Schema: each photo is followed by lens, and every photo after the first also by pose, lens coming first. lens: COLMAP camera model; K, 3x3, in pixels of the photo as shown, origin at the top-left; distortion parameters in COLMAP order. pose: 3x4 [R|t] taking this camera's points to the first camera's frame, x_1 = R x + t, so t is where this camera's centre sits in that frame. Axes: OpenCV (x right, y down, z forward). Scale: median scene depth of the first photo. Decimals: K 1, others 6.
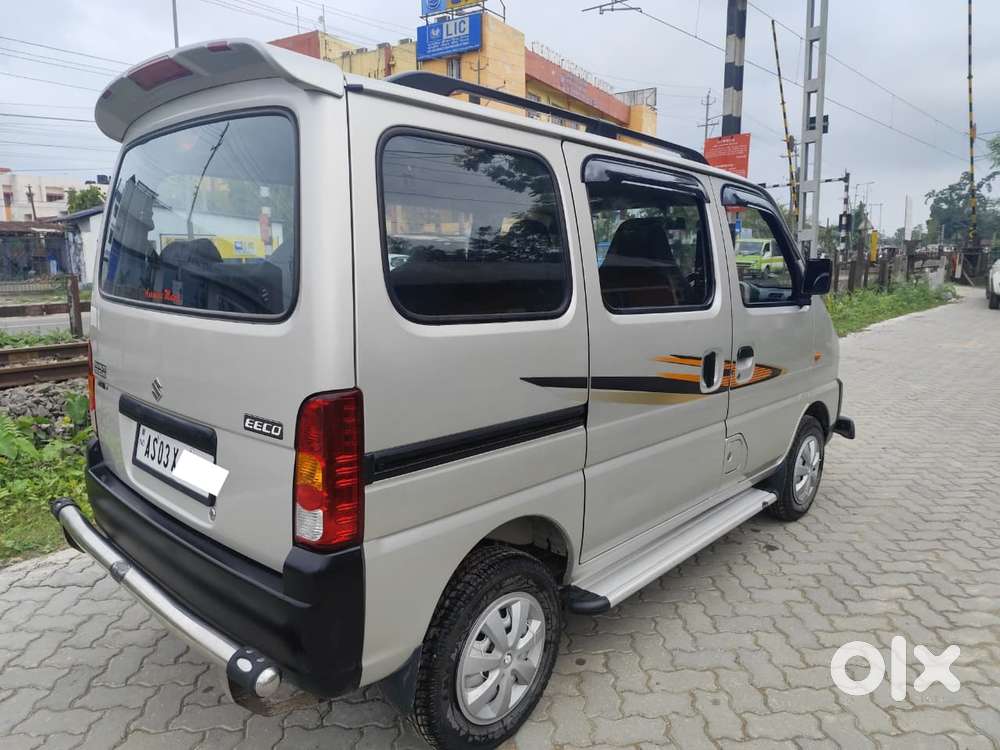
lens RADIAL K [[677.1, 0, 500.3], [0, 677.1, 368.5], [0, 0, 1]] dist [0.036256, -0.035674]
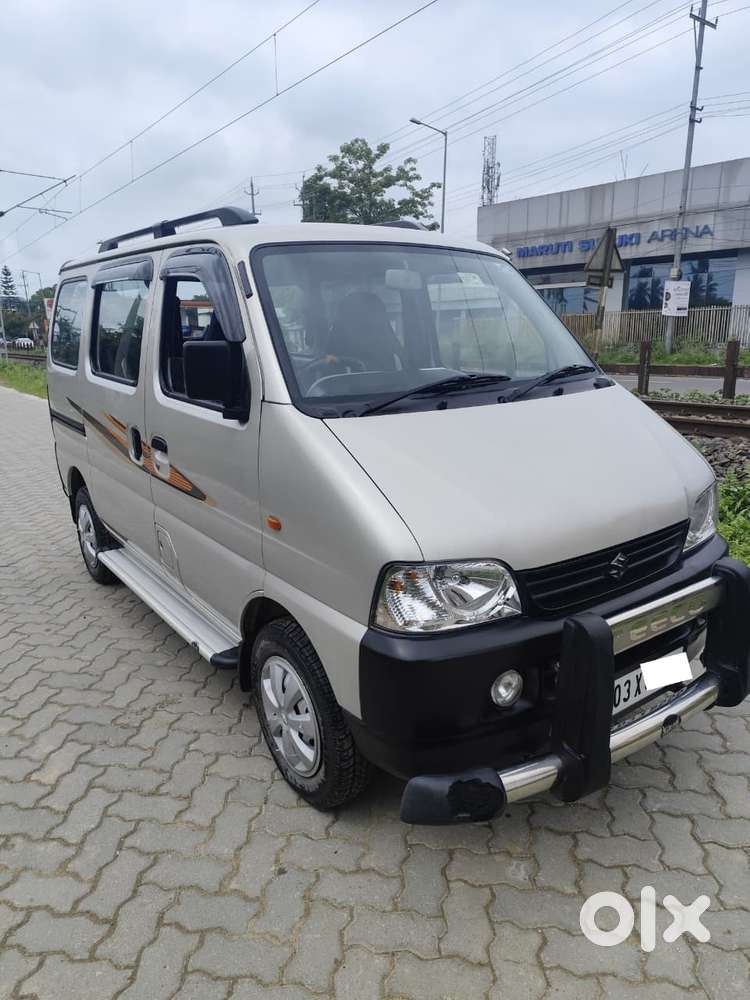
lens RADIAL K [[695.2, 0, 387.7], [0, 695.2, 501.3], [0, 0, 1]] dist [-0.004042, -0.002156]
pose [[-0.184187, 0.243656, -0.952212, 1.538454], [-0.143126, 0.951811, 0.271239, -0.313633], [0.972414, 0.186245, -0.140438, 1.840169]]
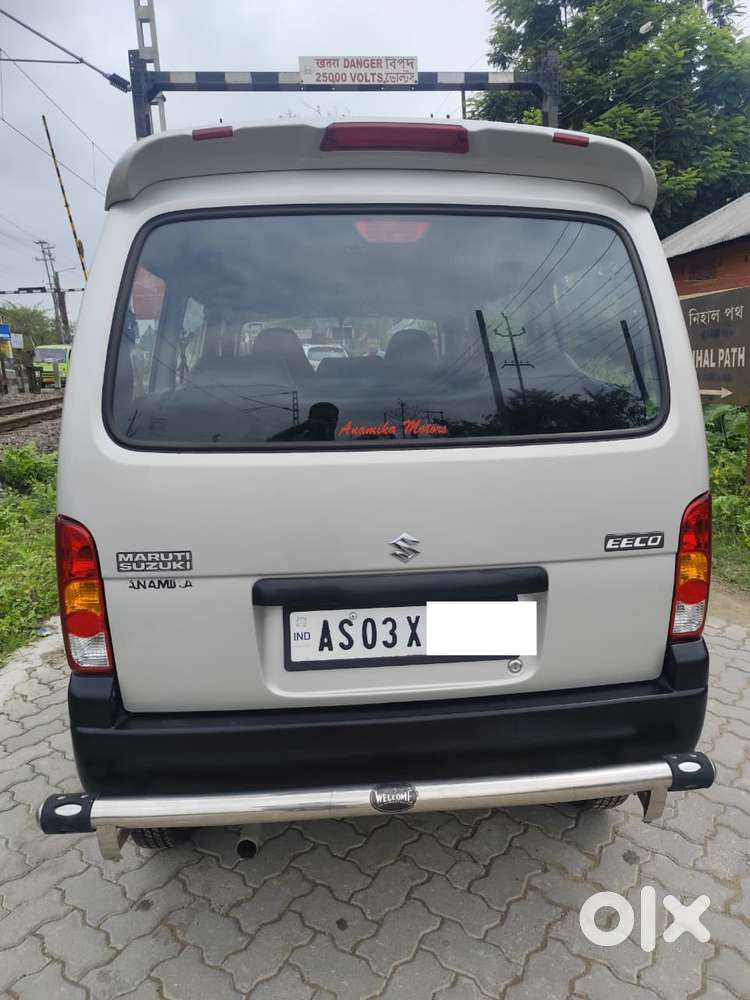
lens RADIAL K [[673.7, 0, 377.7], [0, 673.7, 499.9], [0, 0, 1]] dist [0.029444, -0.035262]
pose [[0.663276, -0.164989, 0.729961, -0.873945], [0.143401, 0.985341, 0.092410, -0.079351], [-0.734507, 0.043384, 0.677212, 0.407699]]
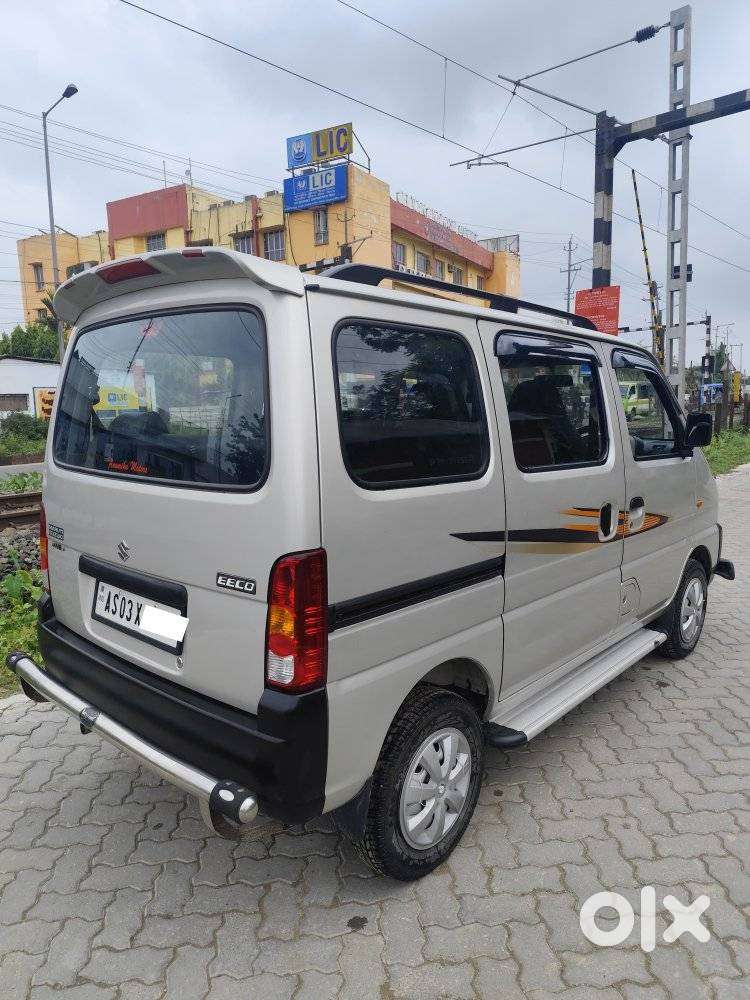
lens RADIAL K [[677.1, 0, 378.3], [0, 677.1, 497.5], [0, 0, 1]] dist [0.036256, -0.035674]
pose [[0.999720, -0.018509, 0.014743, -0.083723], [0.018846, 0.999556, -0.023097, -0.018348], [-0.014309, 0.023368, 0.999625, -0.094607]]
